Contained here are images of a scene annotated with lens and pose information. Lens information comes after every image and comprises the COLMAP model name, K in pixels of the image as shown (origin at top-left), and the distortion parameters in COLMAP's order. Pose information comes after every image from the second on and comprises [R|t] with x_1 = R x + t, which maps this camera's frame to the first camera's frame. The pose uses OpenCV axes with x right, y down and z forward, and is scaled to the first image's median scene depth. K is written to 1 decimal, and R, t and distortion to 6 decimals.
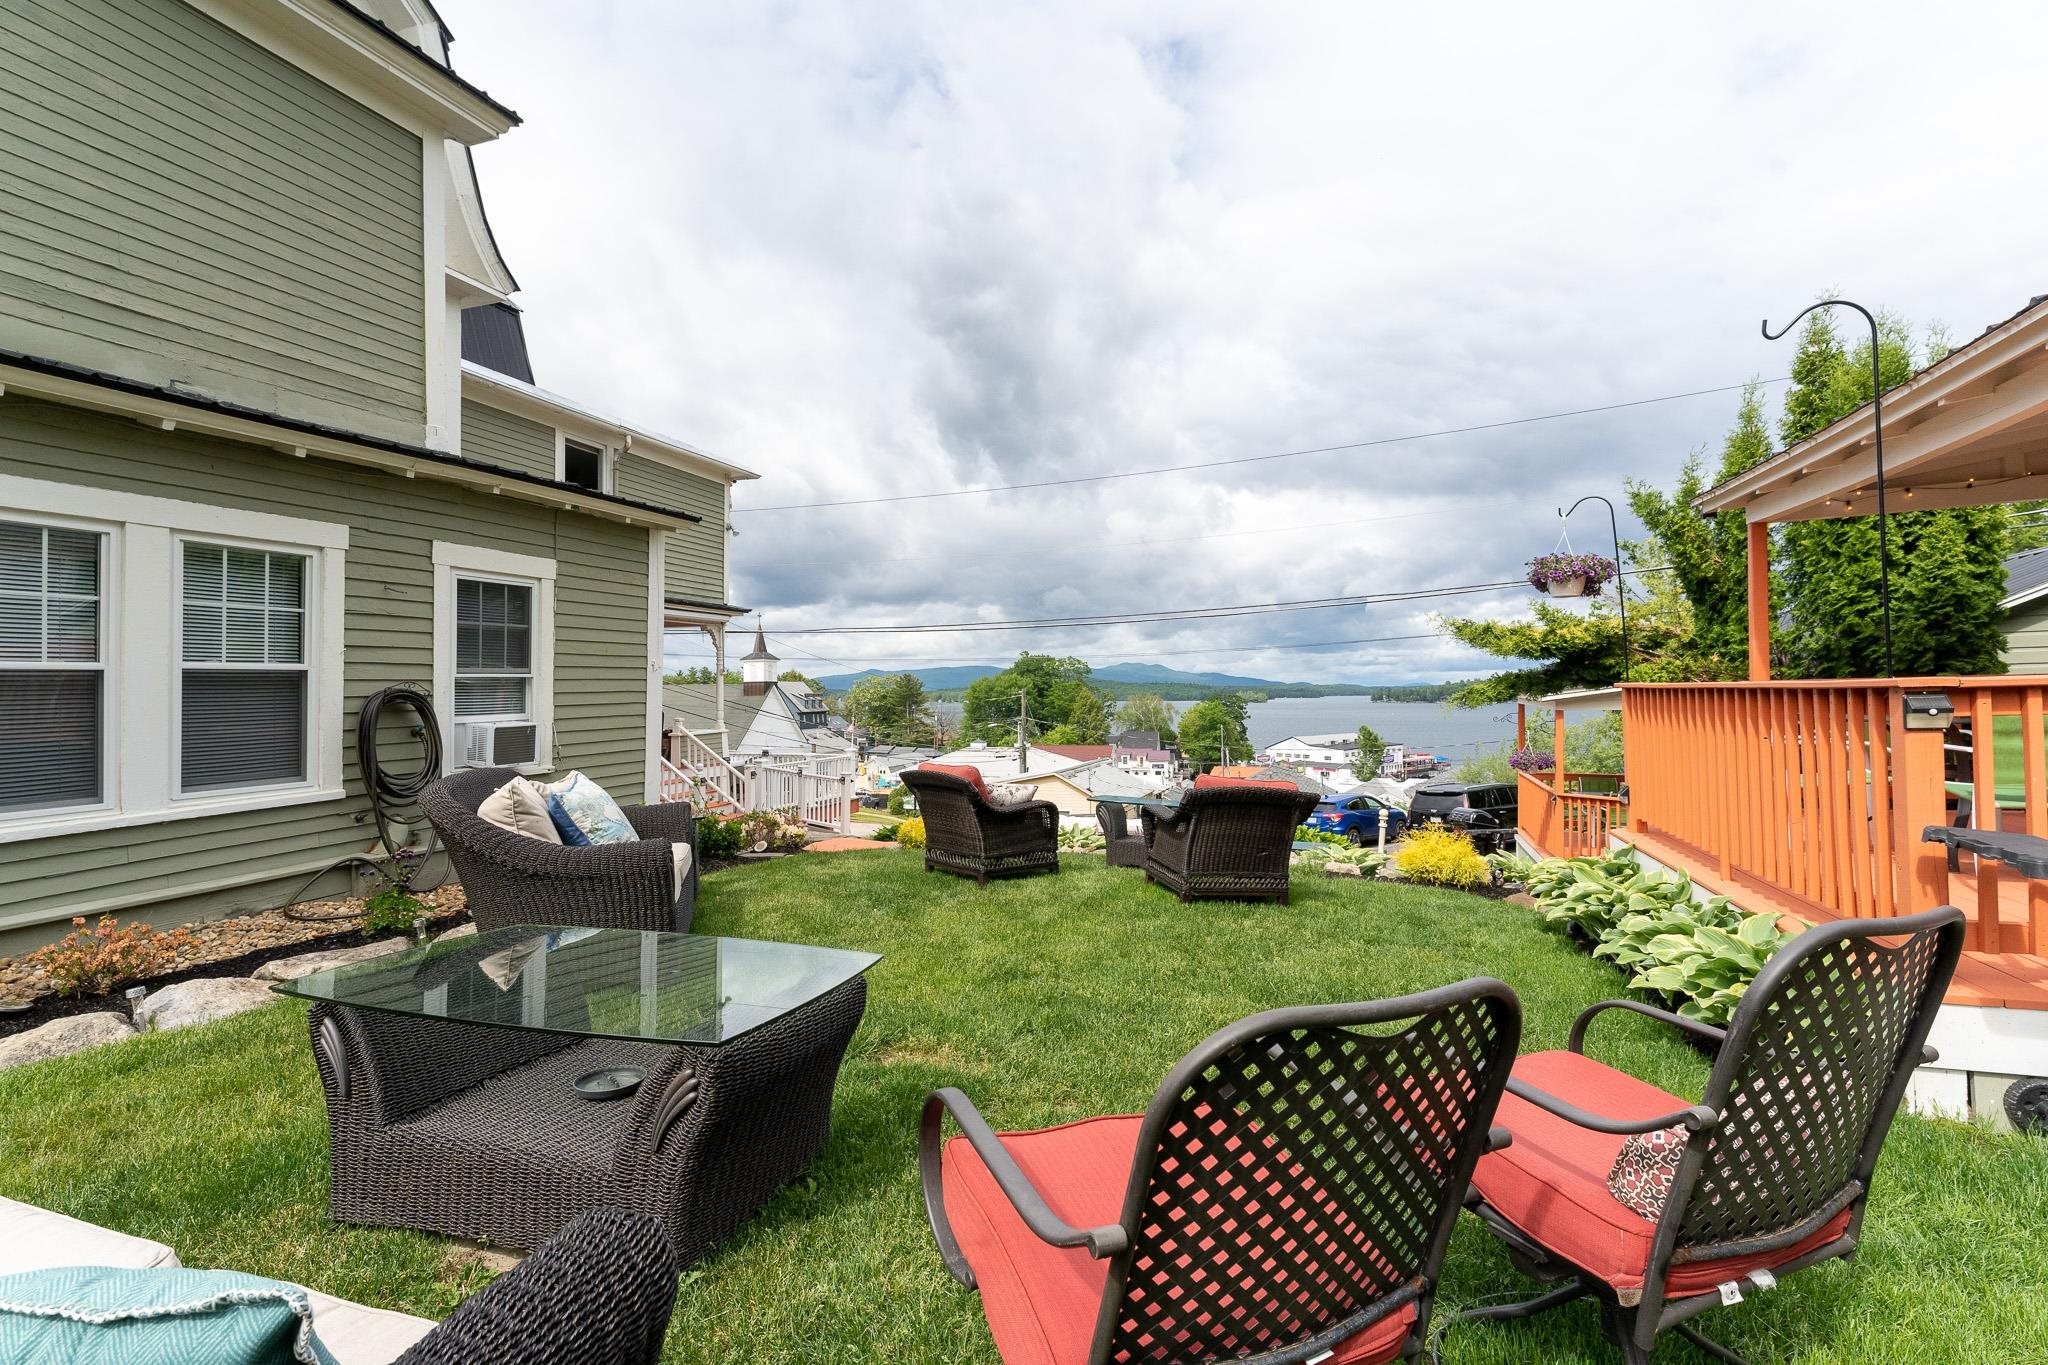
lens RADIAL K [[885.9, 0, 1023.4], [0, 885.9, 682.3], [0, 0, 1]] dist [0.001019, -0.000156]
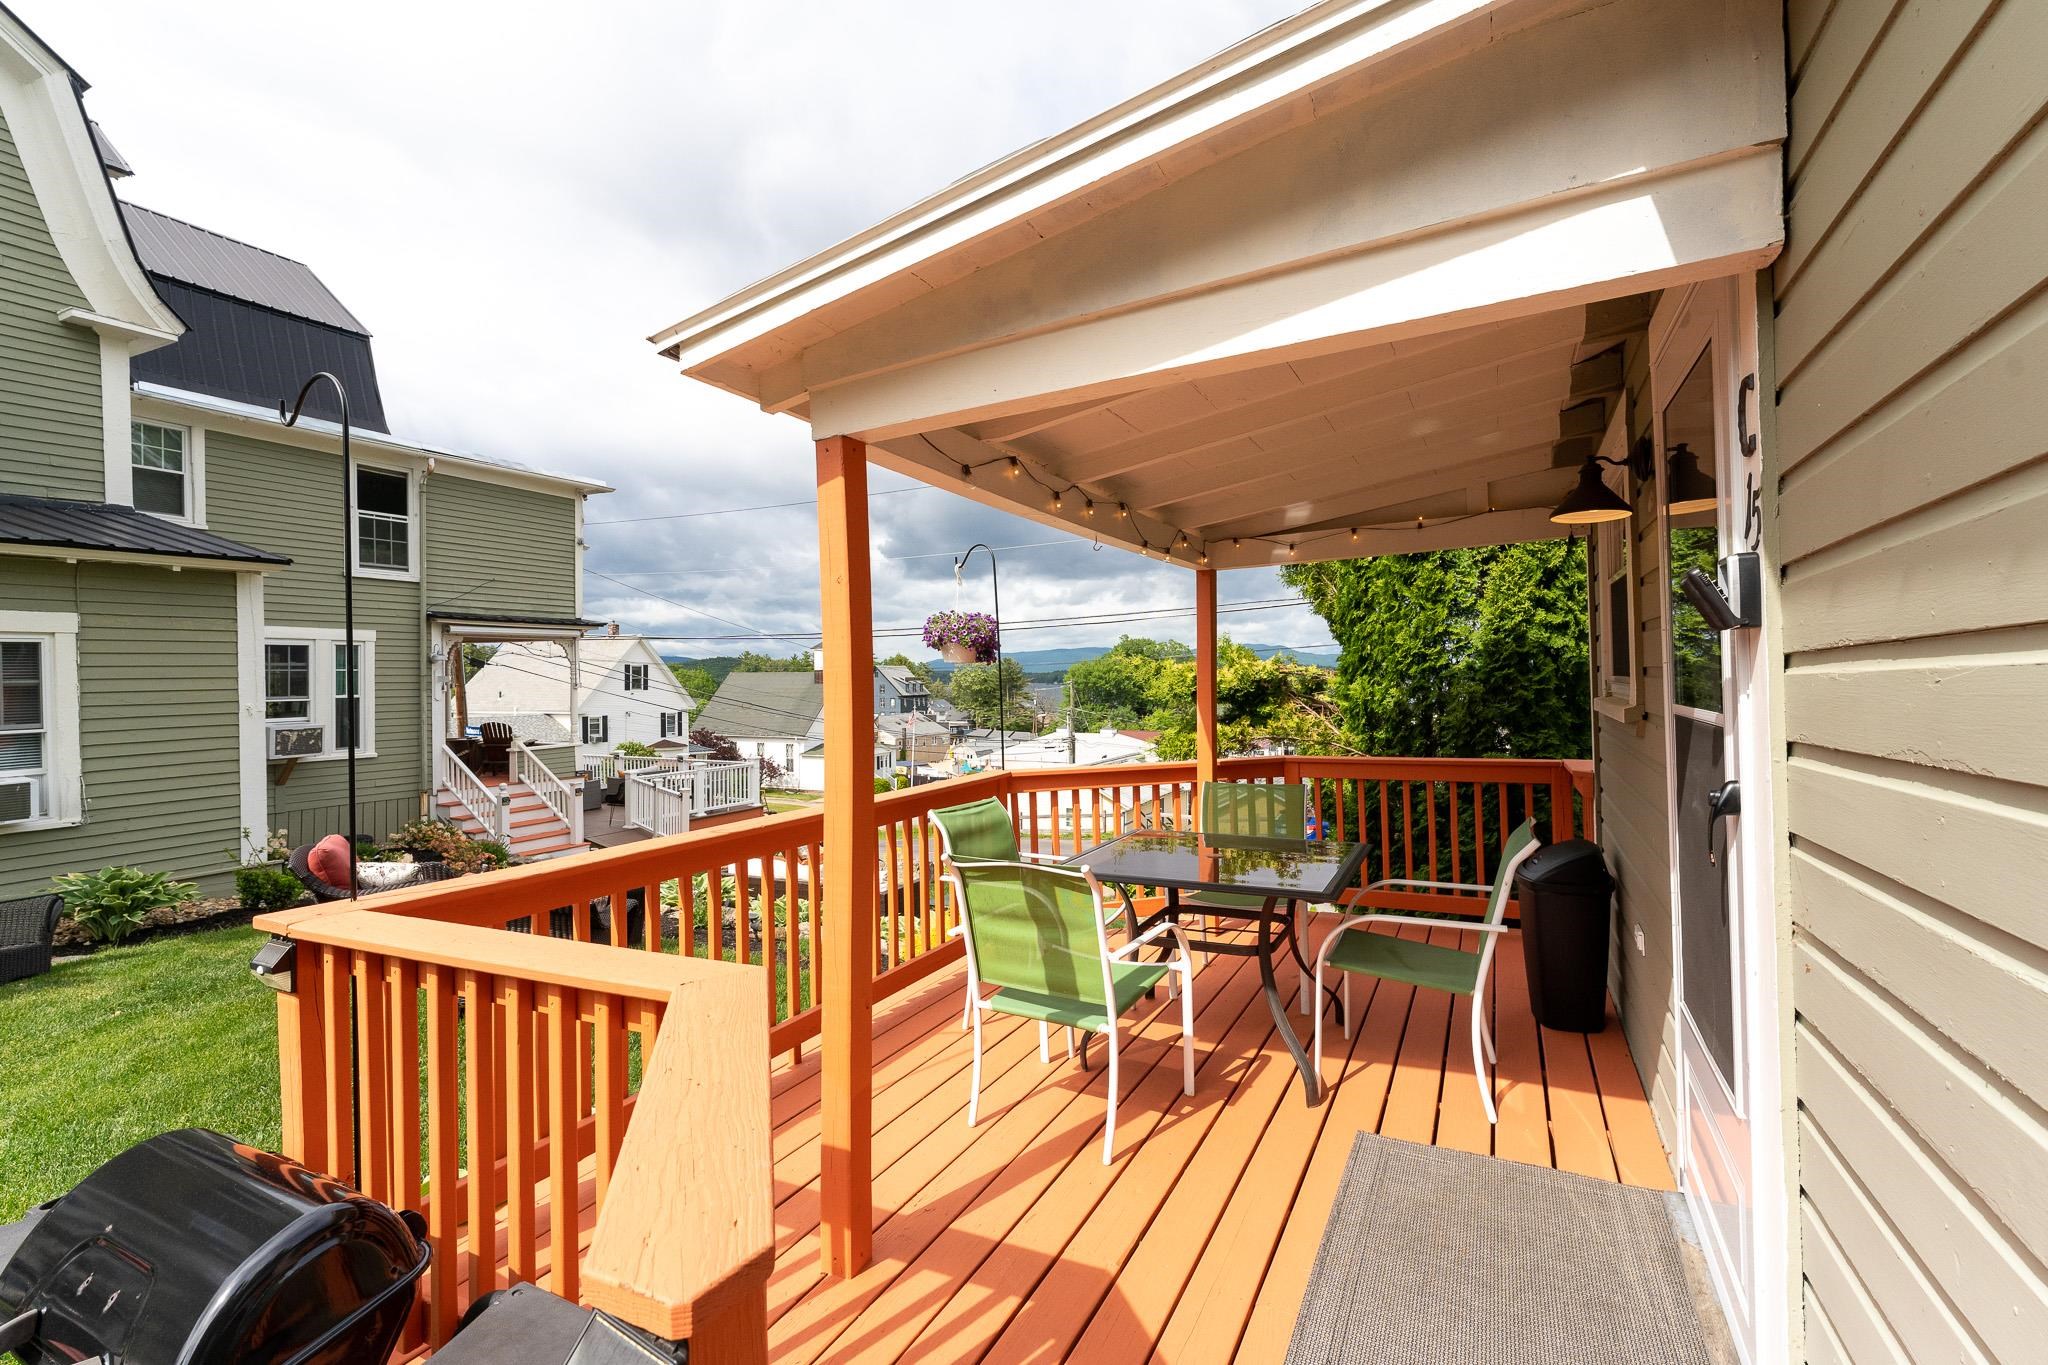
lens RADIAL K [[885.9, 0, 1022.1], [0, 885.9, 676.4], [0, 0, 1]] dist [0.001019, -0.000156]
pose [[0.991794, 0.001649, -0.127837, 0.567649], [0.000030, 0.999914, 0.013127, -0.069979], [0.127847, -0.013023, 0.991708, 0.132067]]
